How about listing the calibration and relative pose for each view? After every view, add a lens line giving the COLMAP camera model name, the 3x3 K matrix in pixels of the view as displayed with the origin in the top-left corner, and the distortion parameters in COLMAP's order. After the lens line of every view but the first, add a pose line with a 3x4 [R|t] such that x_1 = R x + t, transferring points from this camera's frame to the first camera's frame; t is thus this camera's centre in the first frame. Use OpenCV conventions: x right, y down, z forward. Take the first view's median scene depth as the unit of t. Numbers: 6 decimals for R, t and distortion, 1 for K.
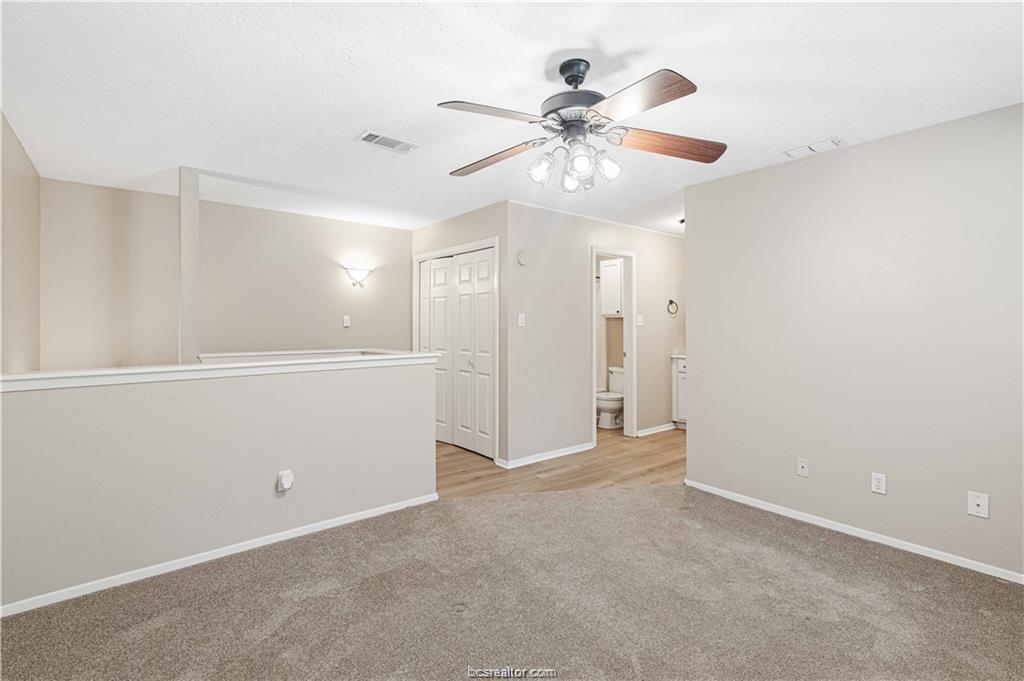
lens RADIAL K [[475.1, 0, 510.6], [0, 475.1, 324.2], [0, 0, 1]] dist [0.000098, 0.000600]
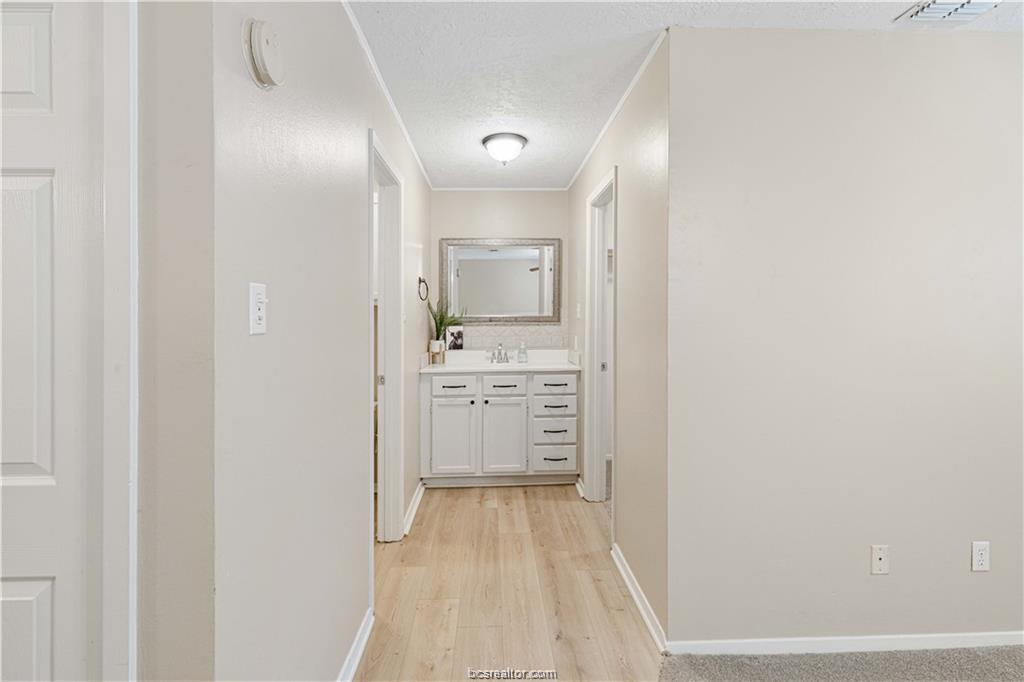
lens RADIAL K [[475.7, 0, 510.8], [0, 475.7, 313.4], [0, 0, 1]] dist [-0.000661, -0.000107]
pose [[0.599093, -0.003648, 0.800671, -0.077745], [0.007175, 0.999974, -0.000812, -0.004011], [-0.800647, 0.006231, 0.599104, 0.593594]]
